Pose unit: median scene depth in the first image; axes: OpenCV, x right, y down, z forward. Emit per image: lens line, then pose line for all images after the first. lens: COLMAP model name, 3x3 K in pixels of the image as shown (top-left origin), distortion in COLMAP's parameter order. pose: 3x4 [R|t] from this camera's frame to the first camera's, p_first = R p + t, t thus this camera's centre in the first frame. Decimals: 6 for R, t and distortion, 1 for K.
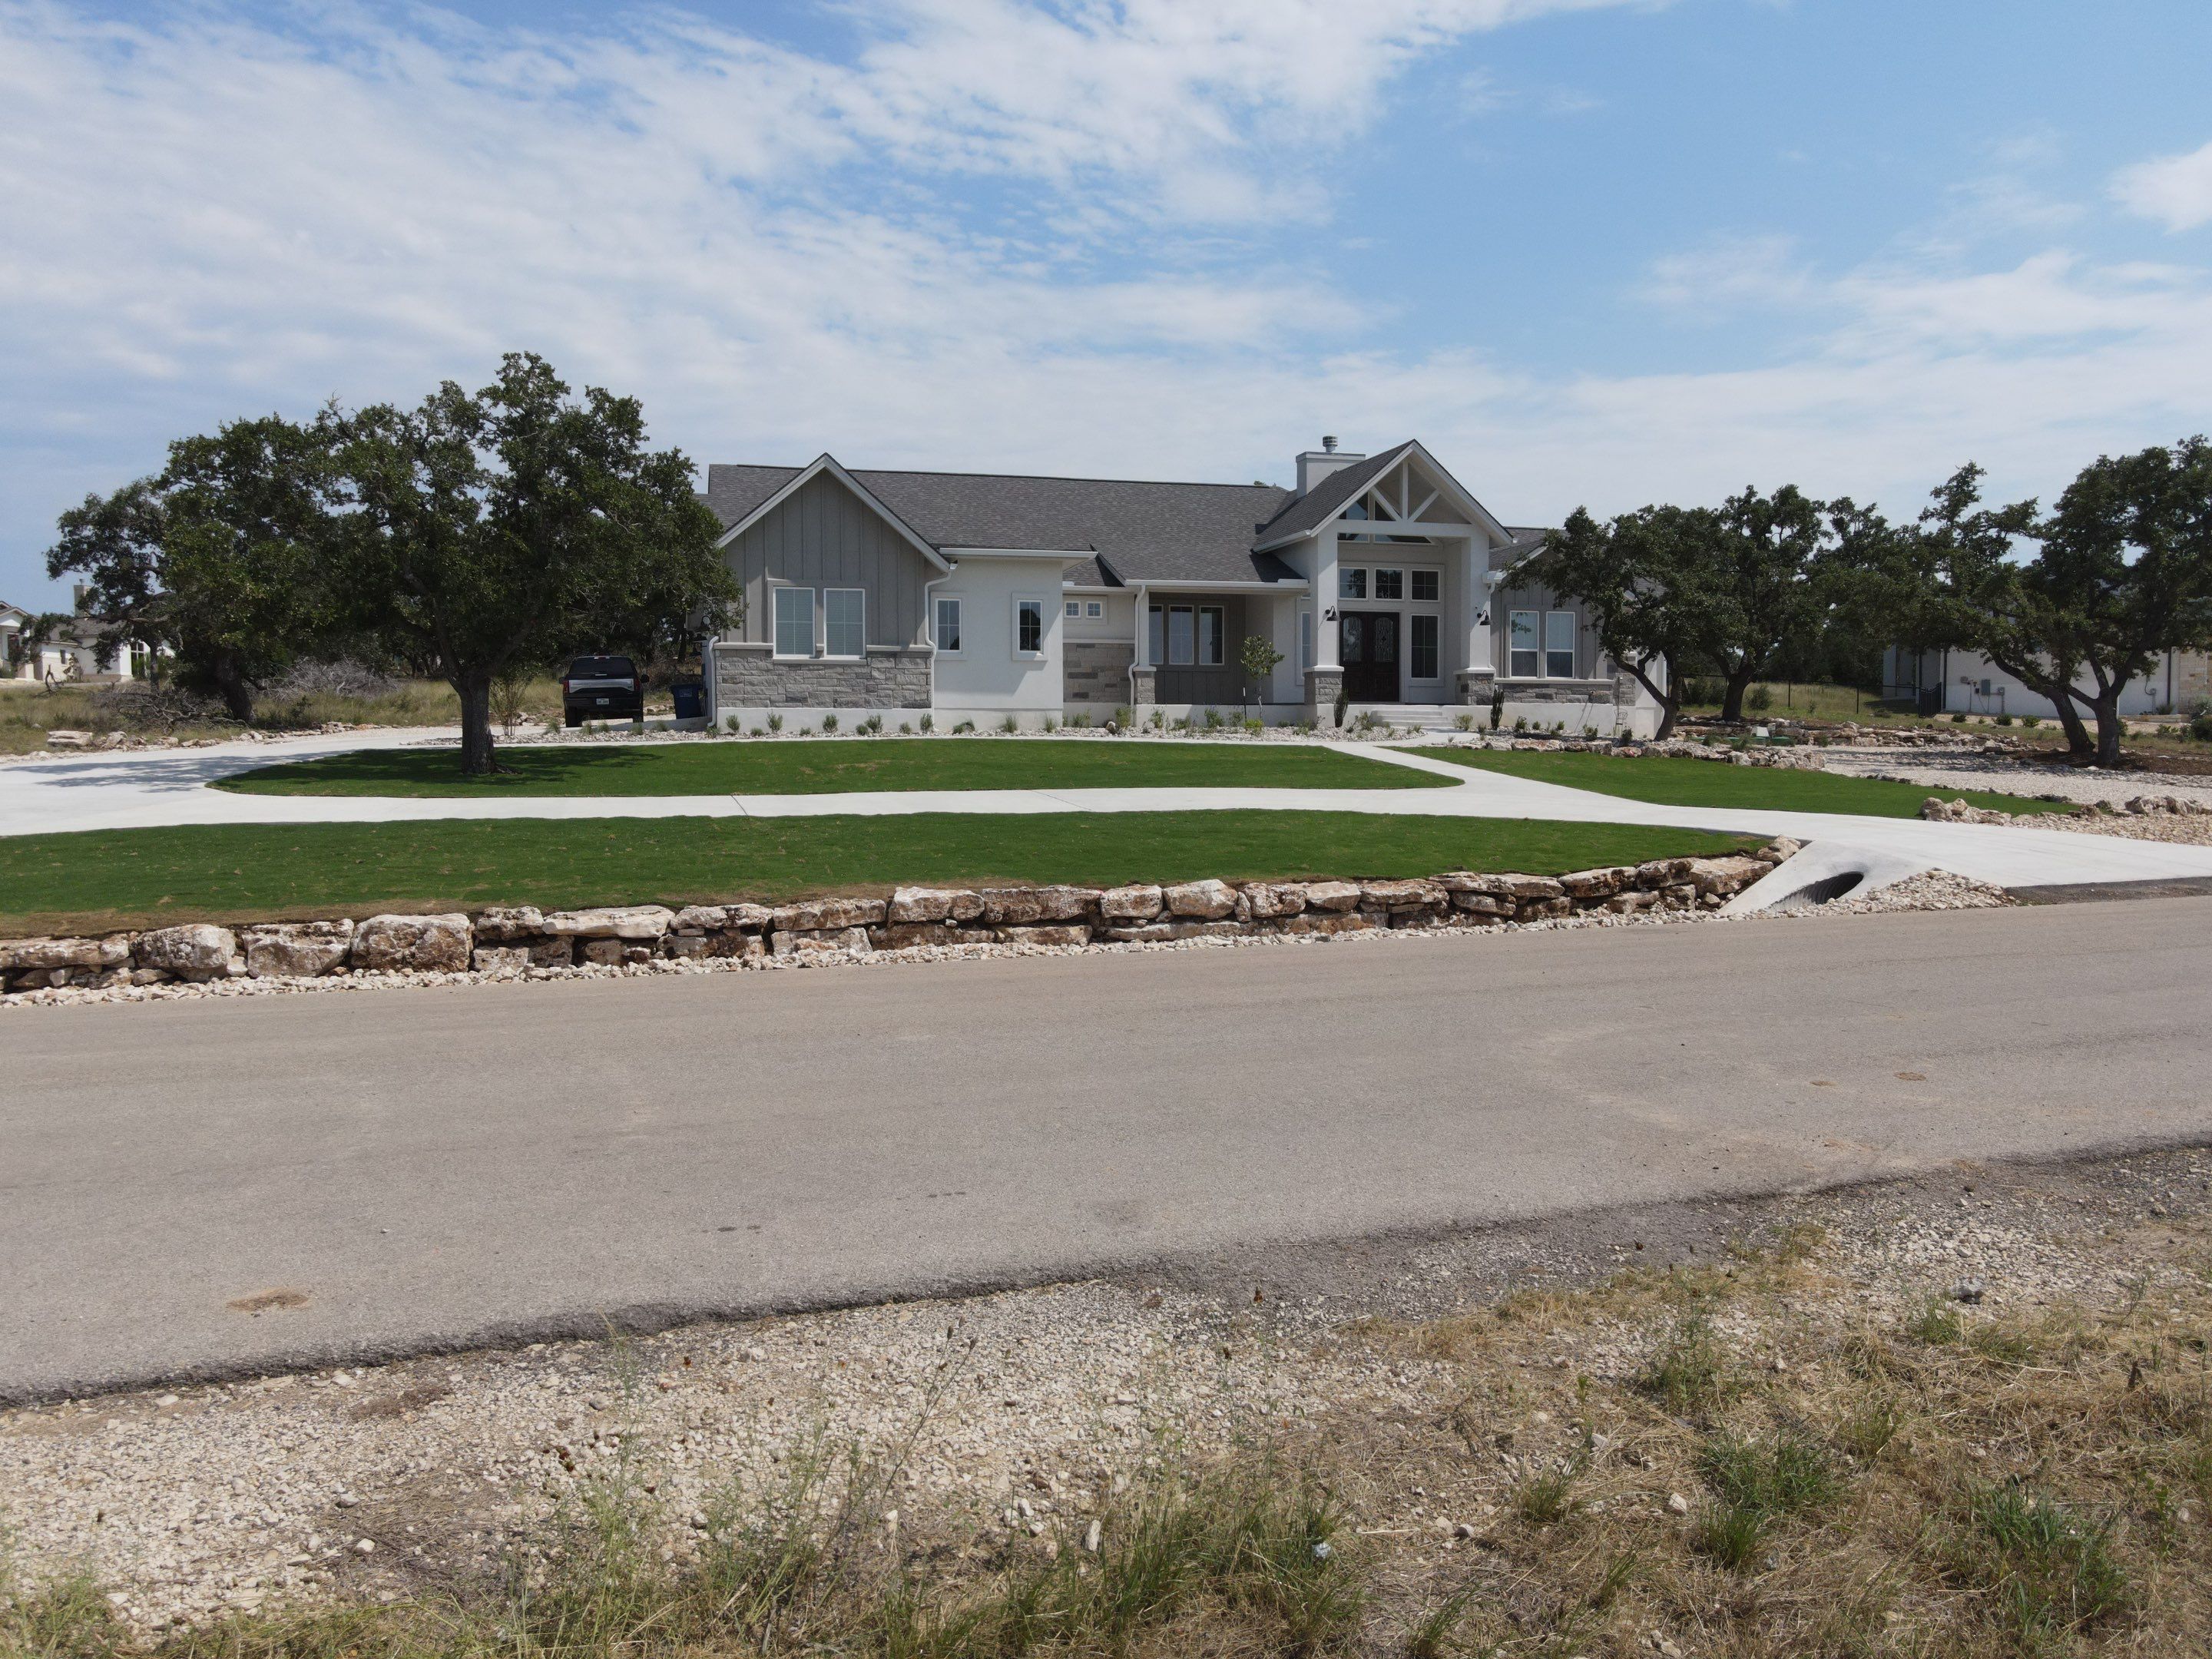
lens RADIAL K [[1619.3, 0, 1089.9], [0, 1619.3, 847.1], [0, 0, 1]] dist [0.015863, 0.006583]
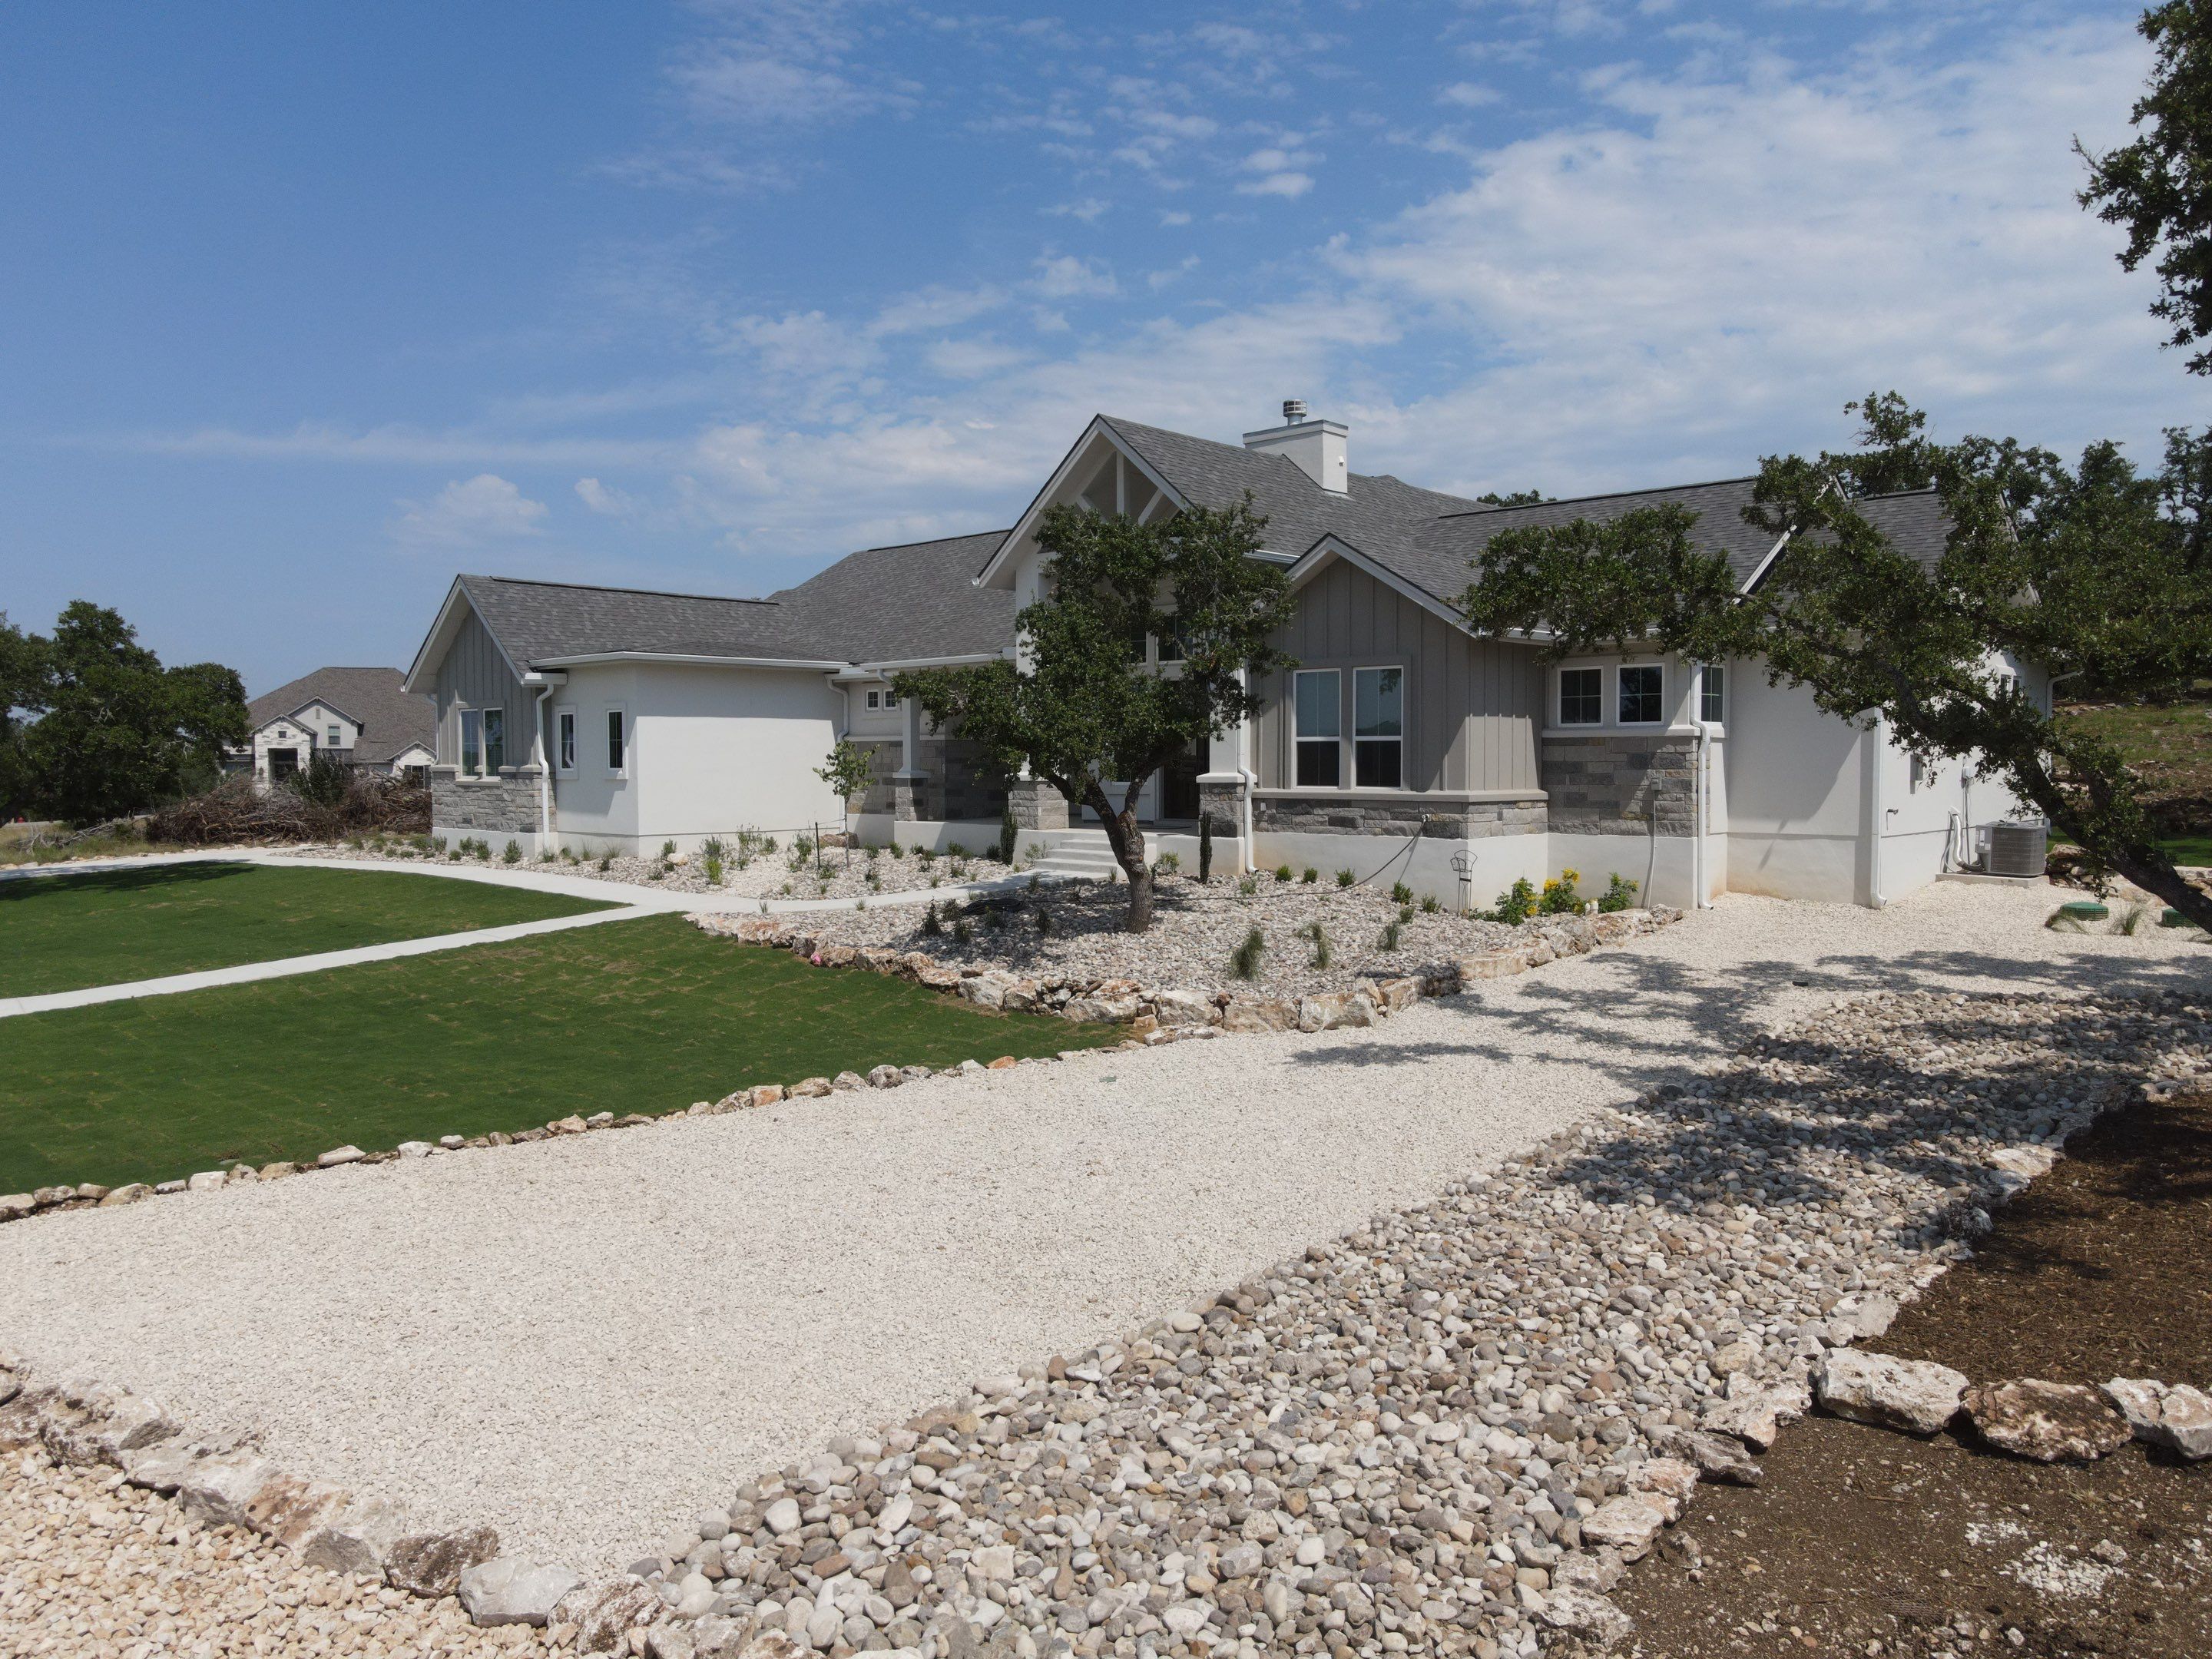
lens RADIAL K [[1600.0, 0, 1105.9], [0, 1600.0, 818.0], [0, 0, 1]] dist [0.012477, -0.002754]
pose [[0.537194, 0.029999, -0.842925, 0.722102], [-0.047236, 0.998869, 0.005446, -0.096620], [0.842135, 0.036891, 0.538003, 0.658450]]
